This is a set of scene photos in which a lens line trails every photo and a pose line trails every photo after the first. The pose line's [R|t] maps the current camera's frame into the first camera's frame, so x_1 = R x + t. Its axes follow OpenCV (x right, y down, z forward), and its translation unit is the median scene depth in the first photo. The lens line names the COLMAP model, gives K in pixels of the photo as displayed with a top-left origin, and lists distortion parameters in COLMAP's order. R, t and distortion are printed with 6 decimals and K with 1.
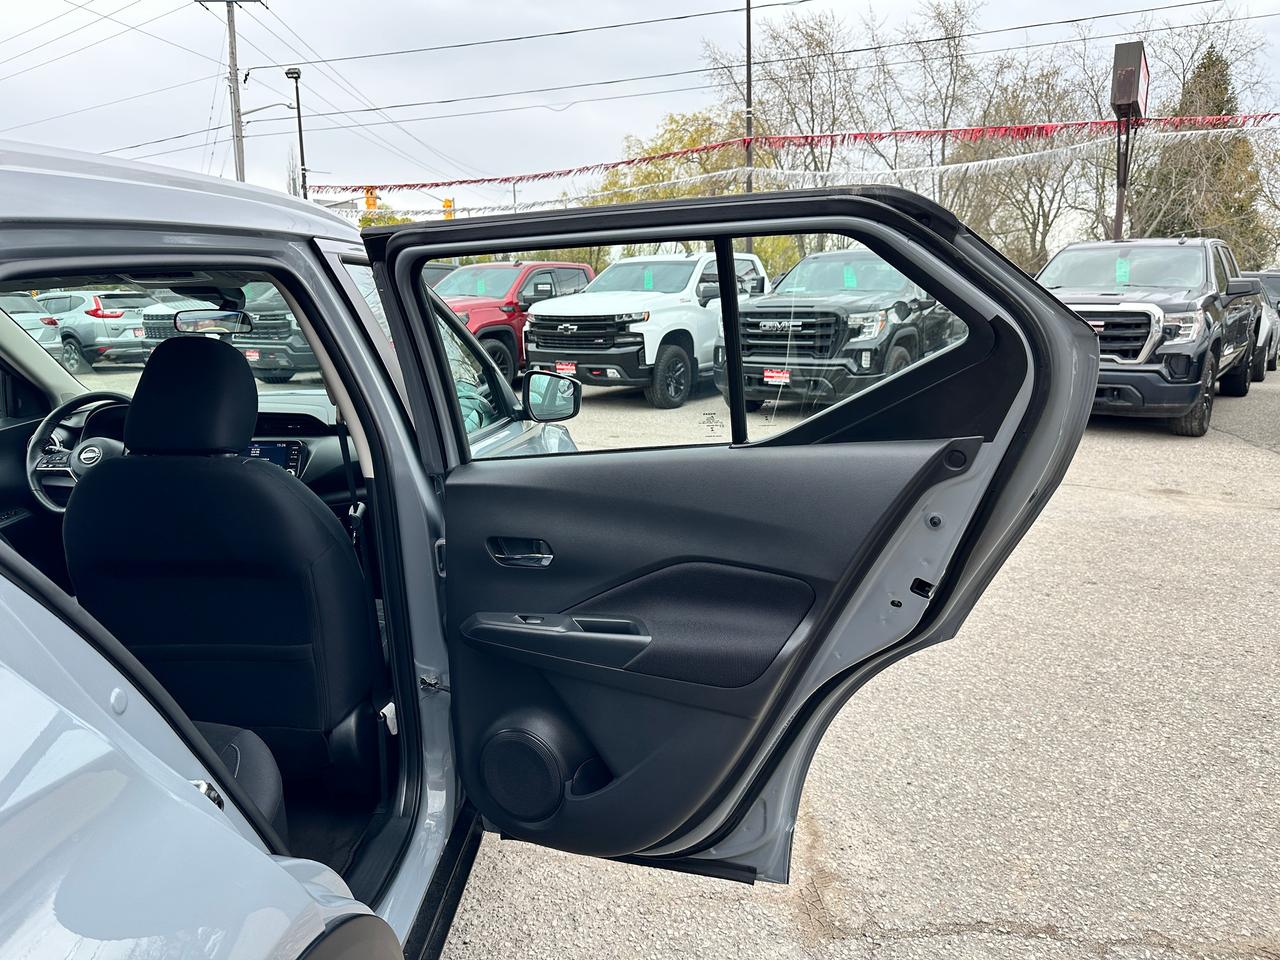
lens RADIAL K [[899.9, 0, 640.0], [0, 899.9, 480.0], [0, 0, 1]] dist [0.020970, -0.031127]
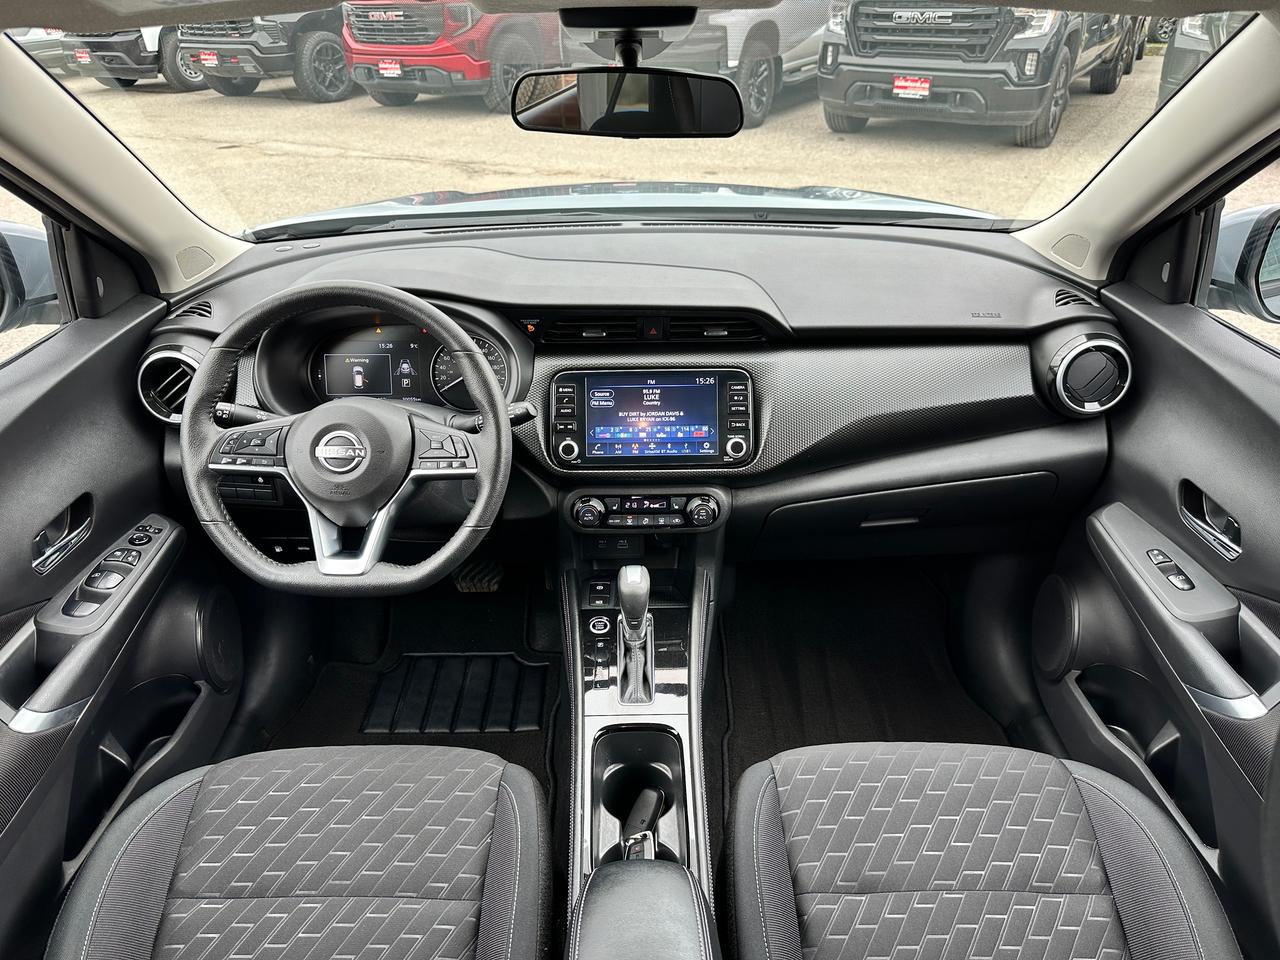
lens RADIAL K [[892.9, 0, 630.5], [0, 892.9, 478.6], [0, 0, 1]] dist [0.085248, -0.135260]
pose [[0.999237, -0.022886, 0.031656, -0.110976], [0.012069, 0.951620, 0.307039, -0.031022], [-0.037152, -0.306423, 0.951170, 0.136335]]
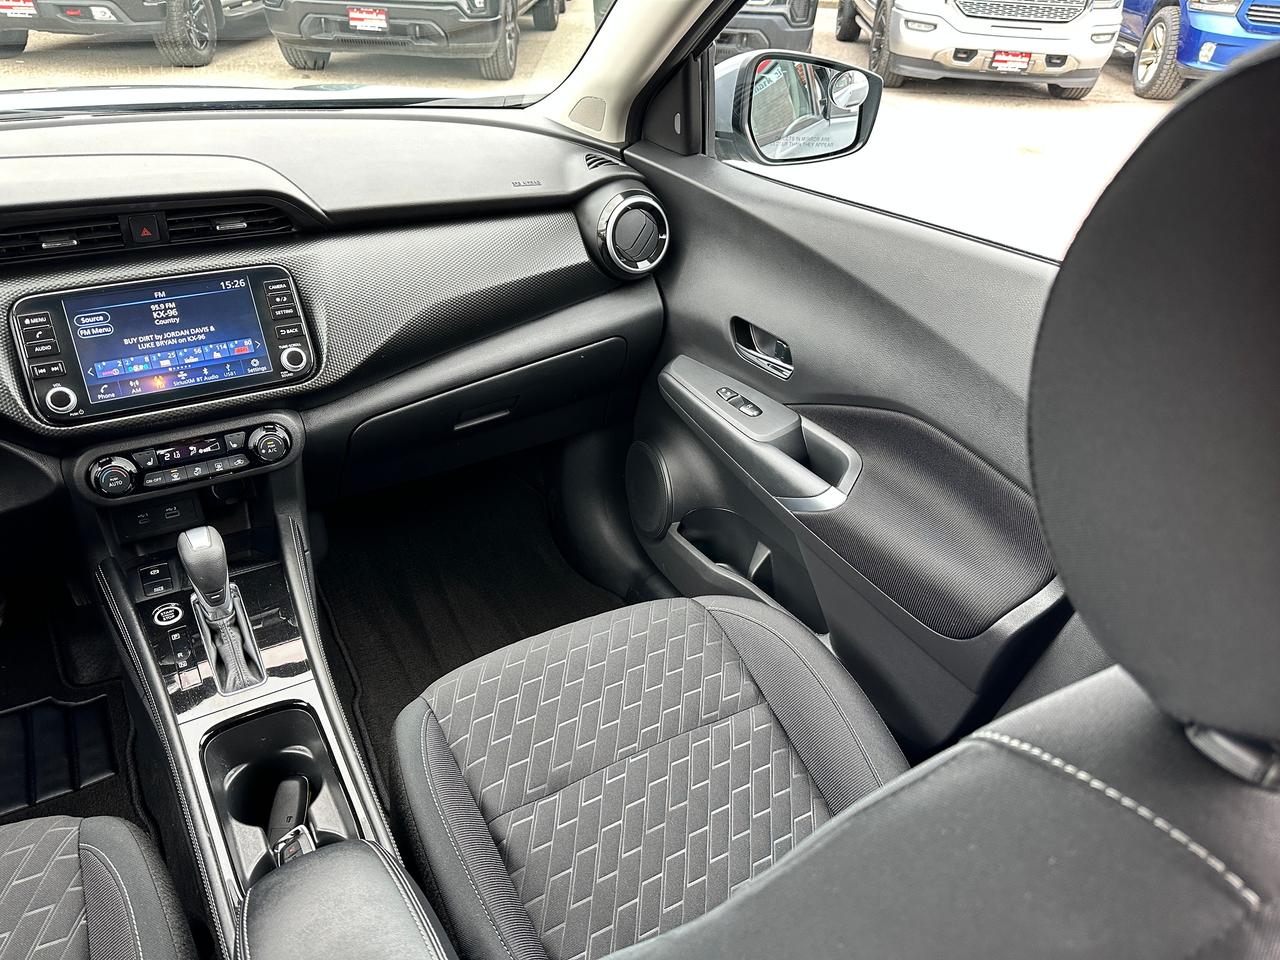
lens RADIAL K [[899.9, 0, 640.0], [0, 899.9, 480.0], [0, 0, 1]] dist [0.020970, -0.031127]
pose [[0.834299, -0.251791, 0.490455, -0.113127], [0.060449, 0.926029, 0.372581, -0.021803], [-0.547988, -0.281196, 0.787806, 0.145842]]
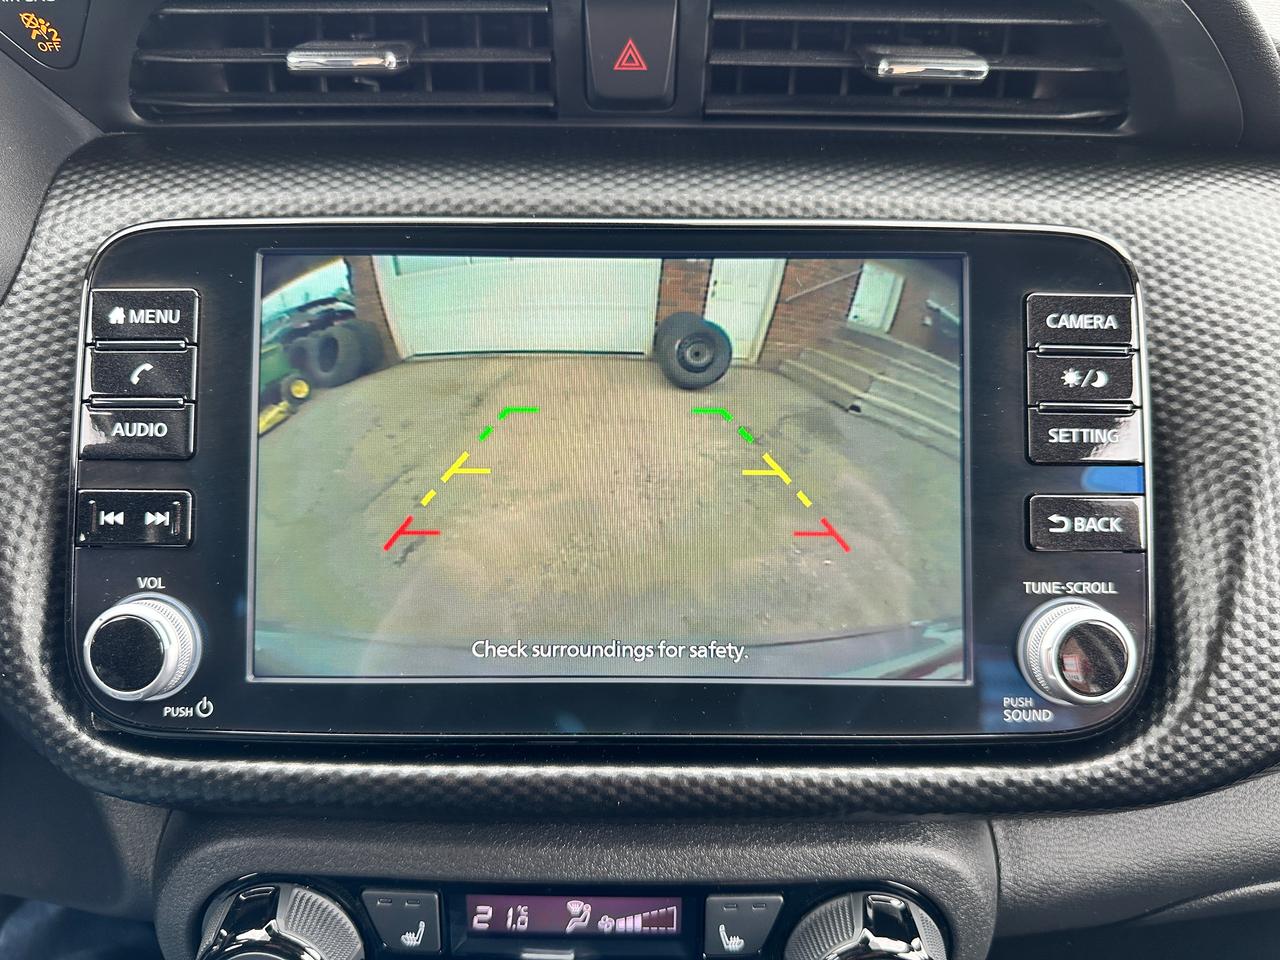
lens RADIAL K [[923.7, 0, 640.0], [0, 923.7, 480.0], [0, 0, 1]] dist [0.084669, -0.150873]
pose [[0.999350, -0.003002, 0.035923, -0.104981], [-0.007204, 0.959790, 0.280626, -0.010830], [-0.035321, -0.280702, 0.959145, 0.220344]]
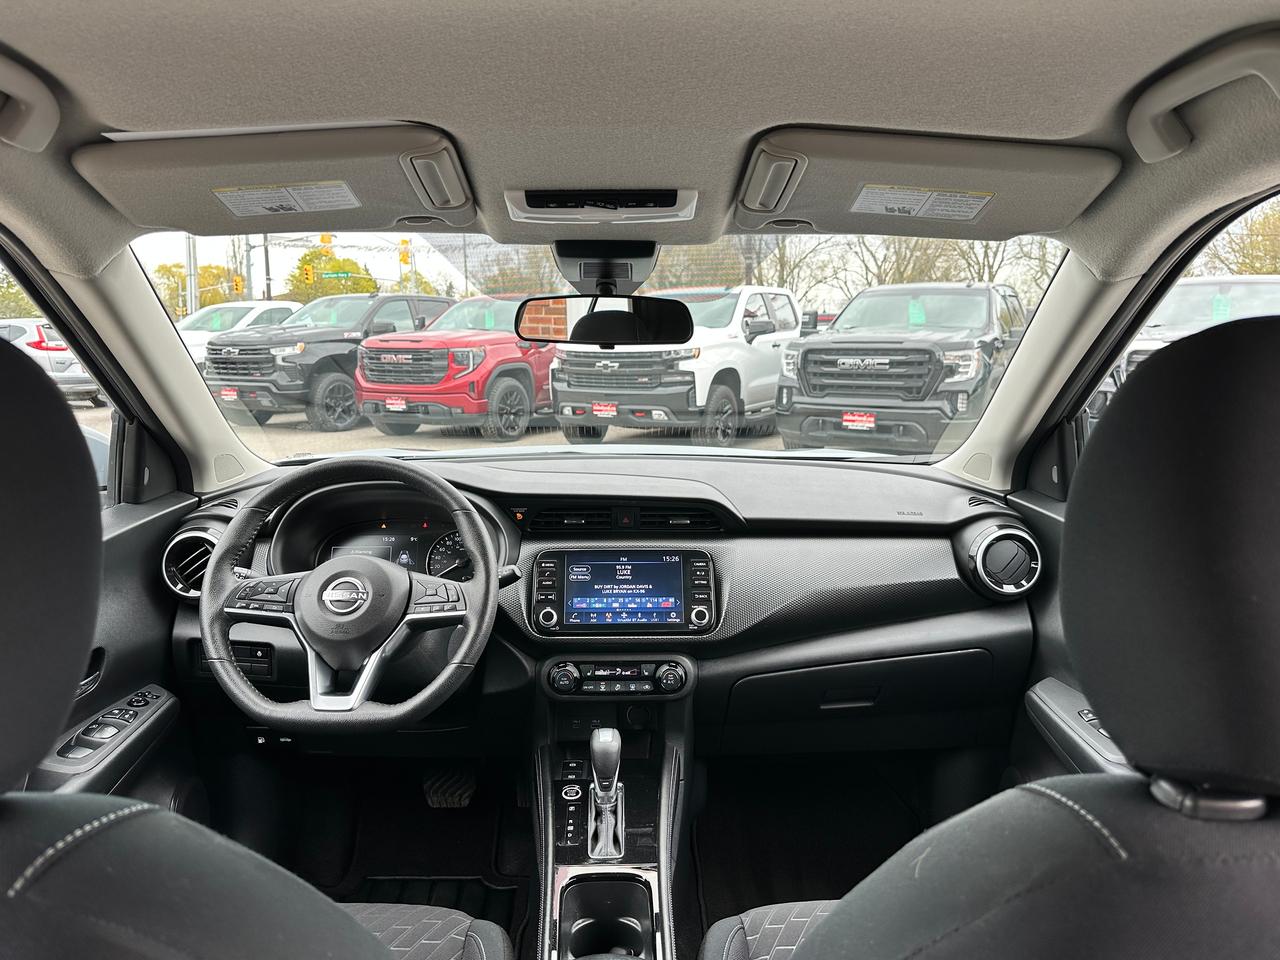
lens RADIAL K [[890.8, 0, 633.6], [0, 890.8, 477.7], [0, 0, 1]] dist [0.085012, -0.136125]
pose [[0.997992, 0.000776, 0.063334, -0.111135], [0.002297, 0.998824, -0.048437, -0.014334], [-0.063297, 0.048486, 0.996816, 0.120459]]
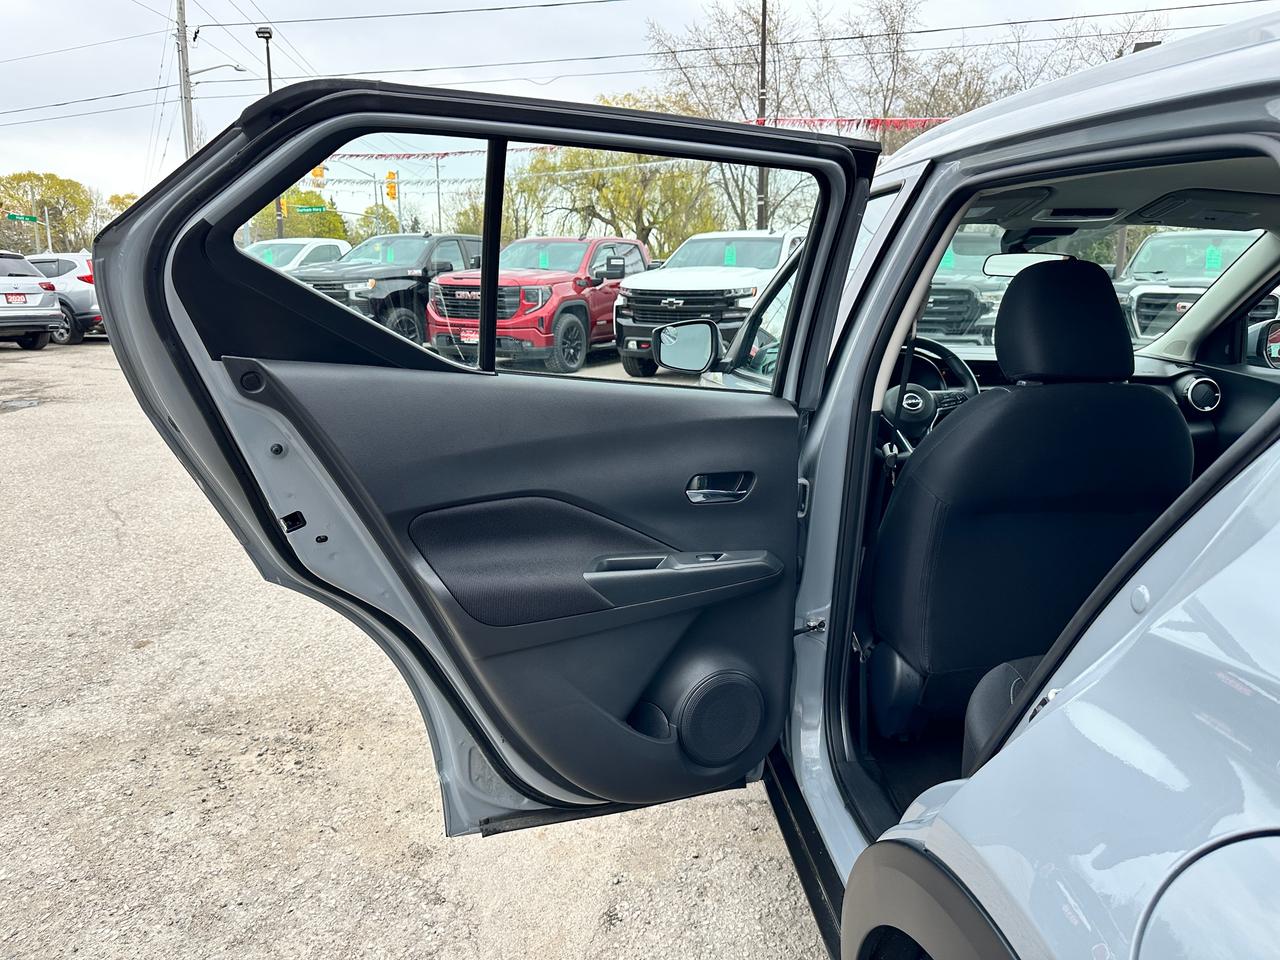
lens RADIAL K [[896.5, 0, 636.1], [0, 896.5, 473.5], [0, 0, 1]] dist [0.036664, -0.049012]
pose [[0.994210, -0.002608, 0.107426, -0.229985], [0.001355, 0.999930, 0.011737, 0.008967], [-0.107450, -0.011523, 0.994144, 0.014553]]
